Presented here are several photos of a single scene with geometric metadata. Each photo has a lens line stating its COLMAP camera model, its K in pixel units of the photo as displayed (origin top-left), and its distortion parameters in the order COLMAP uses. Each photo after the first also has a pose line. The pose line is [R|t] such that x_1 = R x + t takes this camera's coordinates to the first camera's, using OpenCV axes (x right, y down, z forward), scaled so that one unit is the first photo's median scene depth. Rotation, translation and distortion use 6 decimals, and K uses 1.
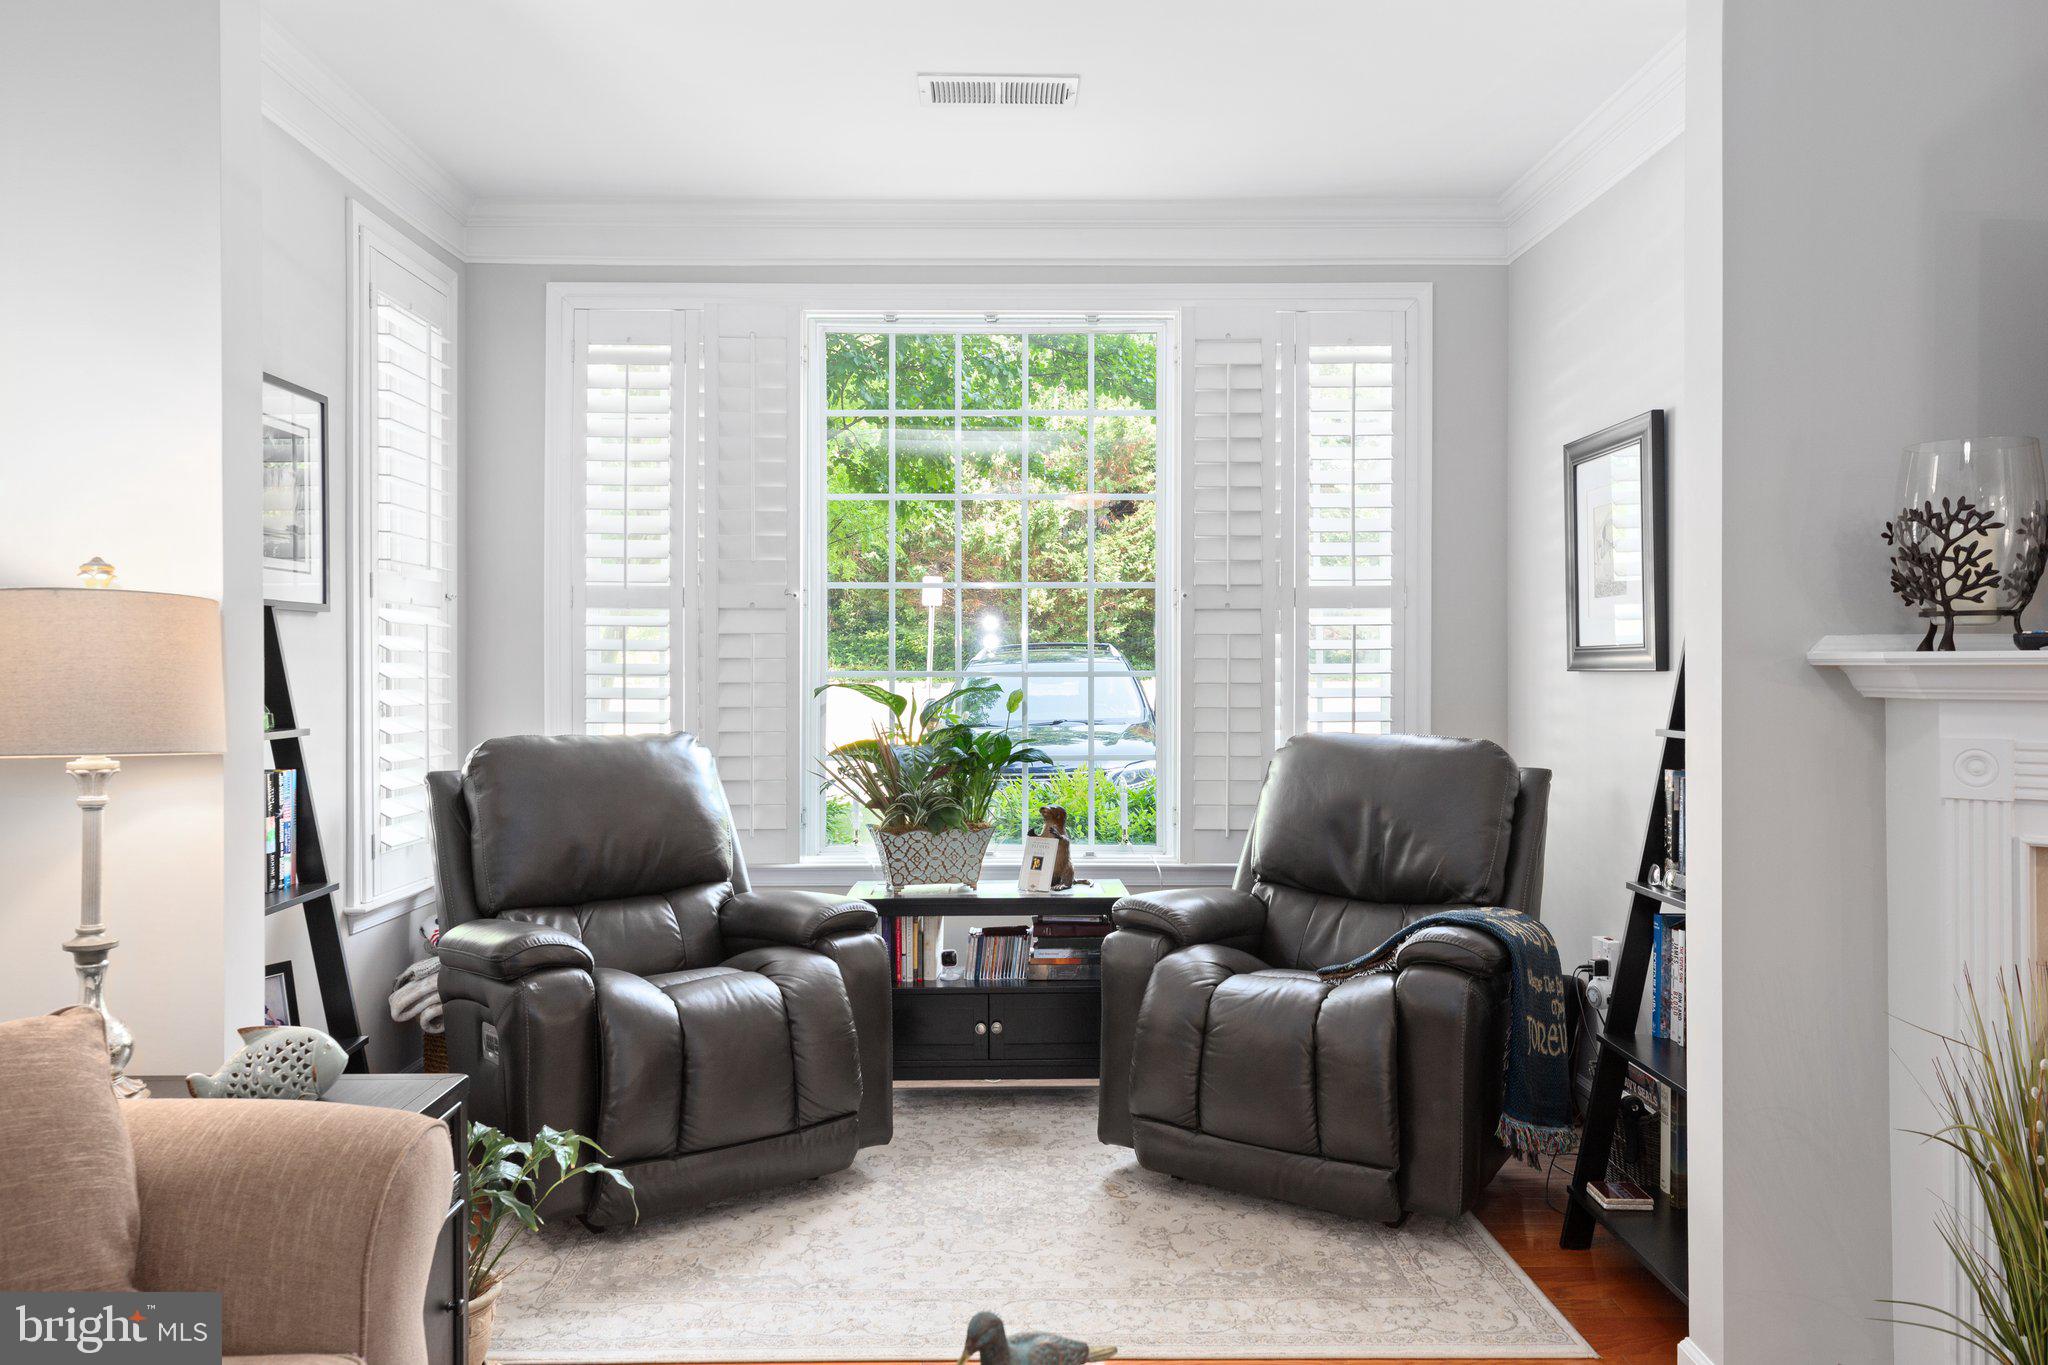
lens RADIAL K [[1416.6, 0, 1024.0], [0, 1416.6, 682.5], [0, 0, 1]] dist [0.003183, 0.001069]
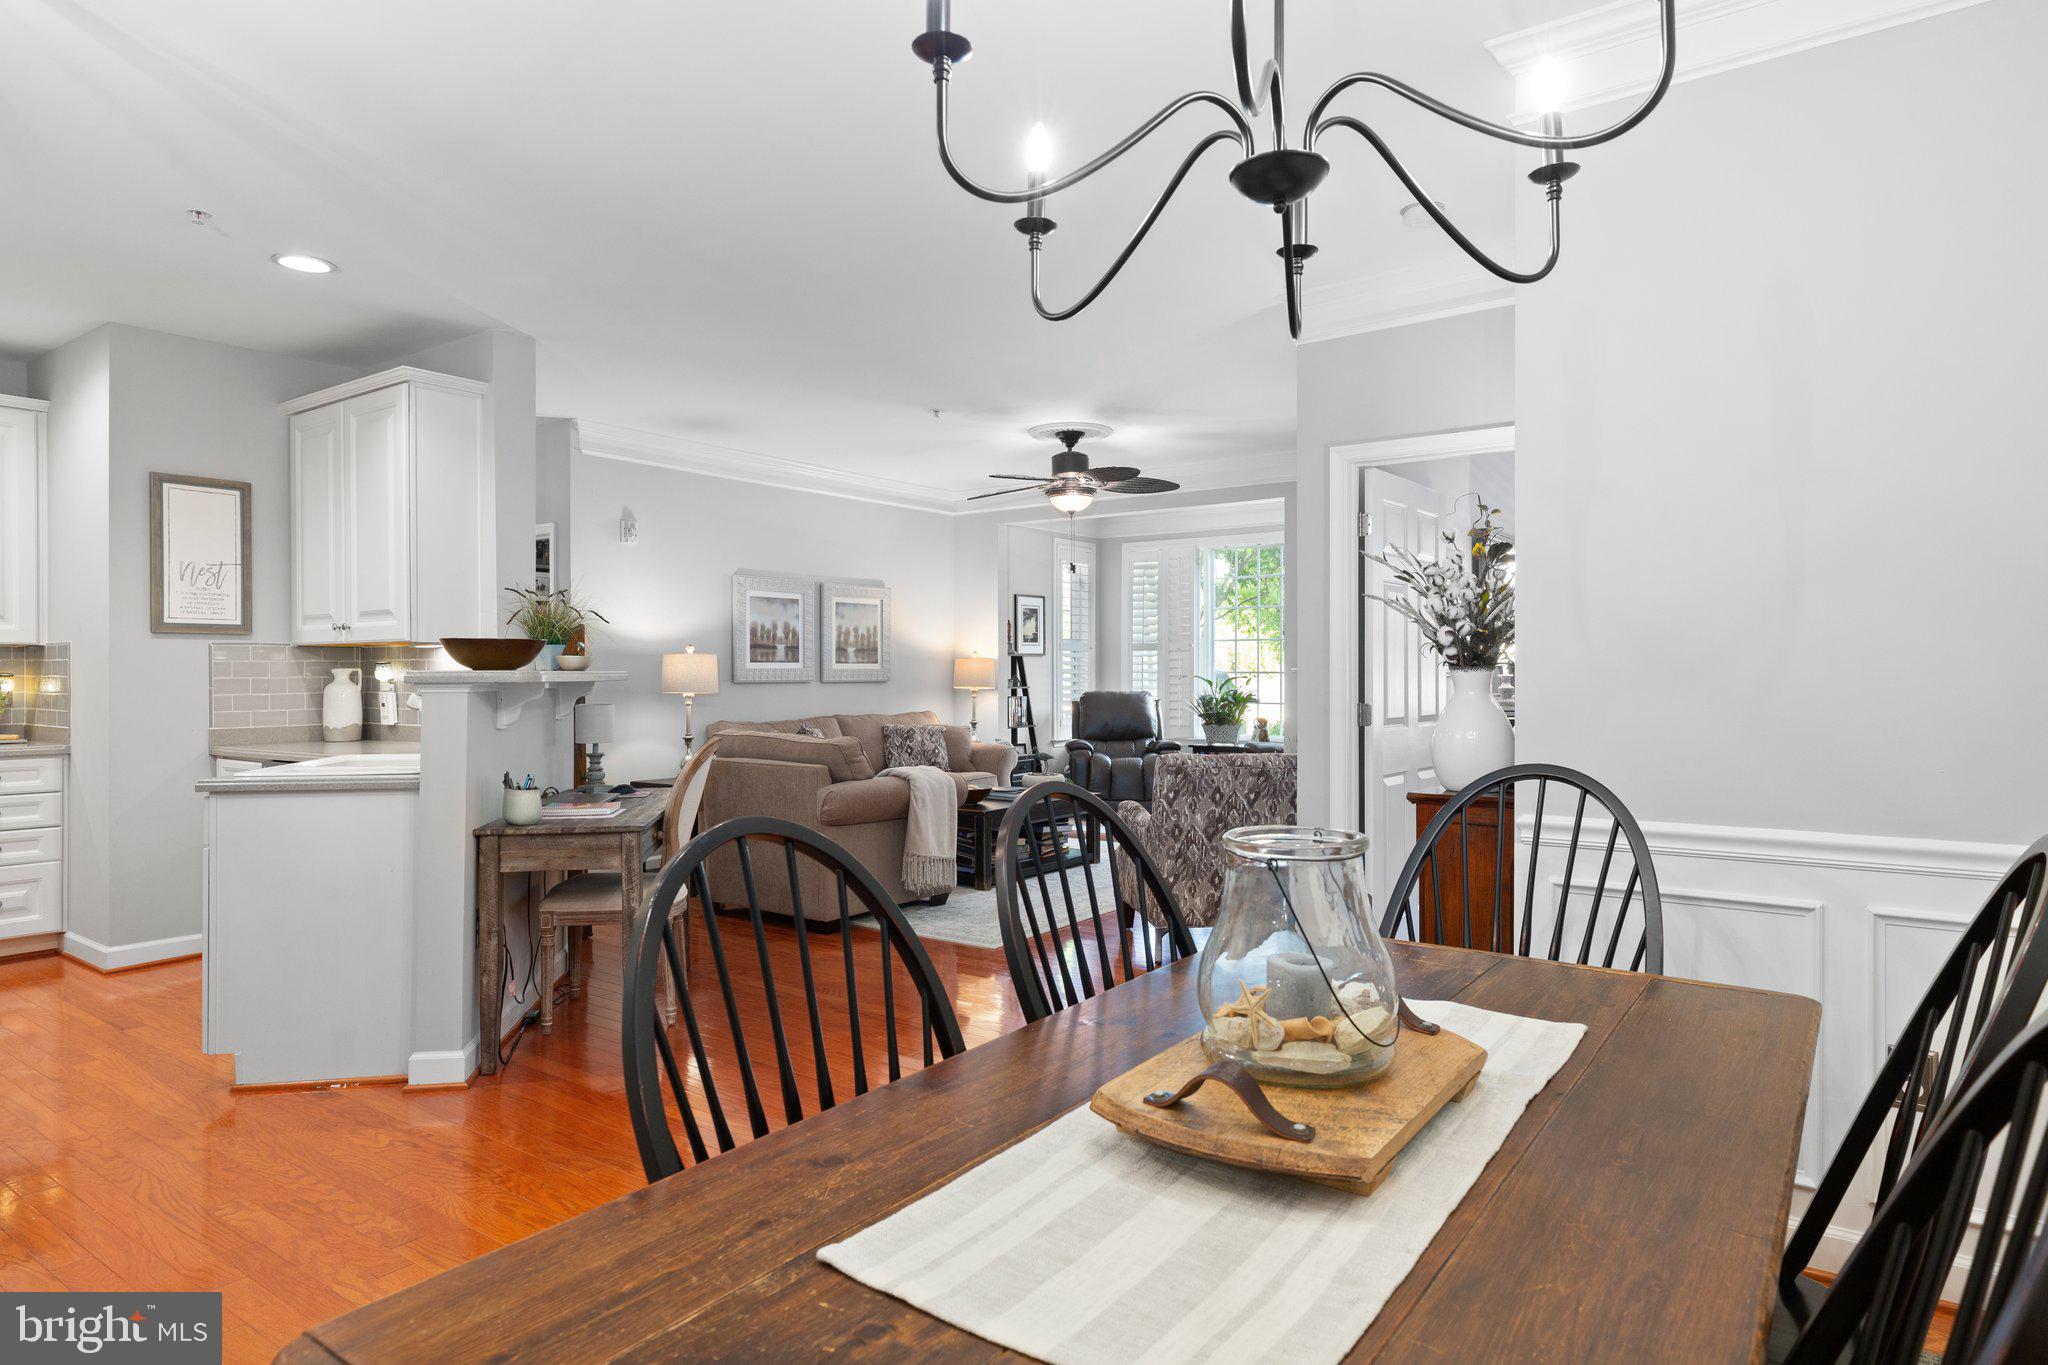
lens RADIAL K [[1168.2, 0, 1024.0], [0, 1168.2, 682.5], [0, 0, 1]] dist [0.006832, 0.000213]
pose [[0.803550, 0.005768, -0.595209, 1.120797], [-0.003732, 0.999982, 0.004652, 0.004961], [0.595225, -0.001517, 0.803558, -1.289633]]
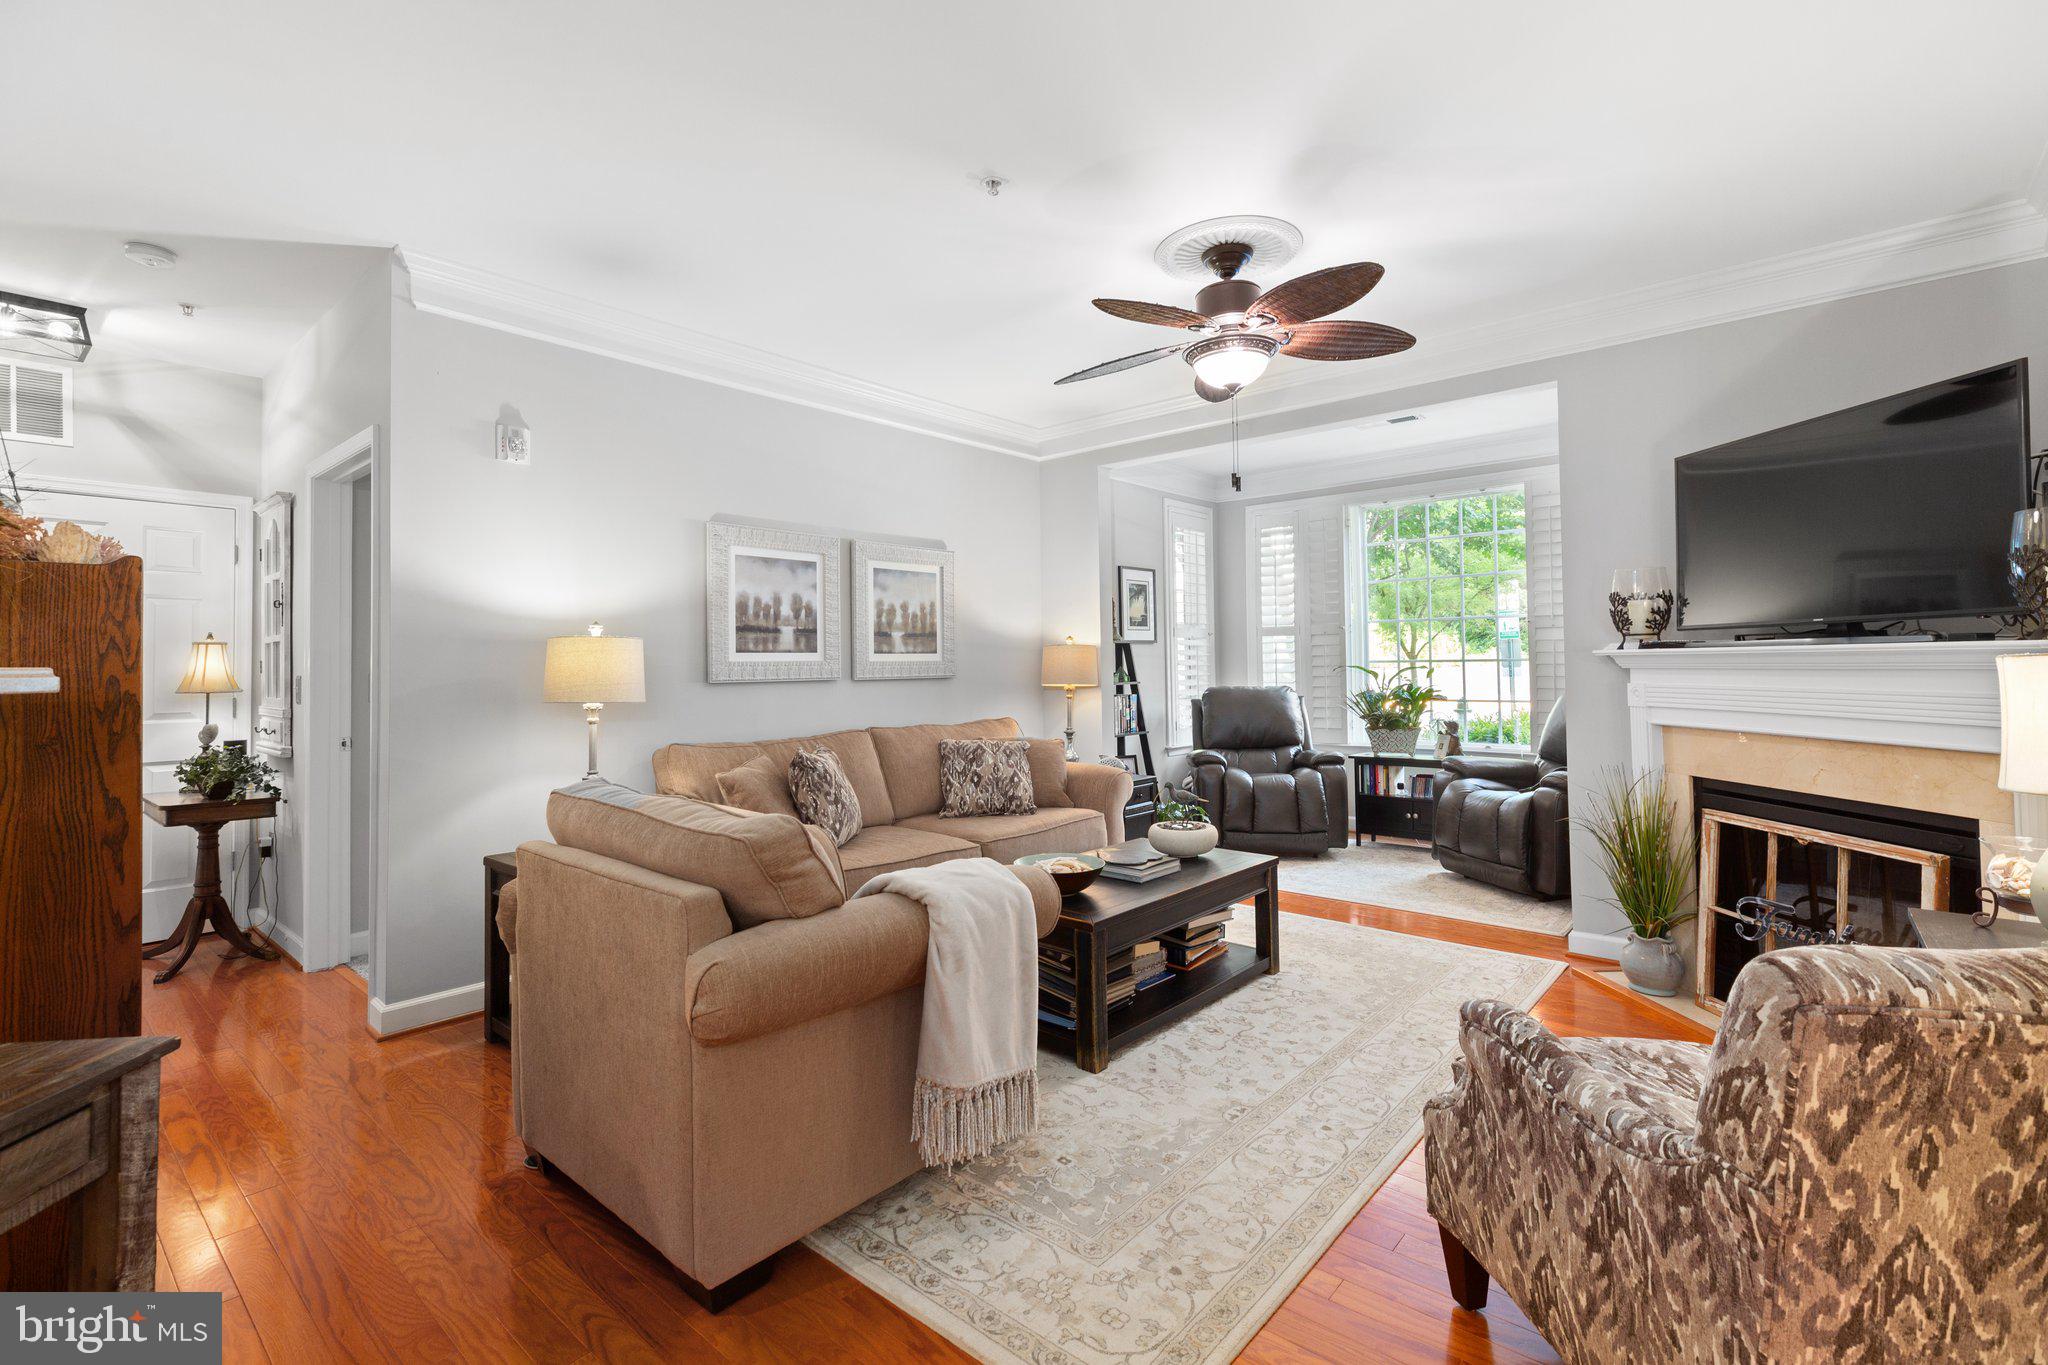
lens RADIAL K [[919.6, 0, 1031.2], [0, 919.6, 671.2], [0, 0, 1]] dist [0.000251, -0.000109]
pose [[0.751787, -0.005439, -0.659384, 0.502428], [0.007966, 0.999968, 0.000833, 0.004524], [0.659358, -0.005879, 0.751806, -0.527904]]
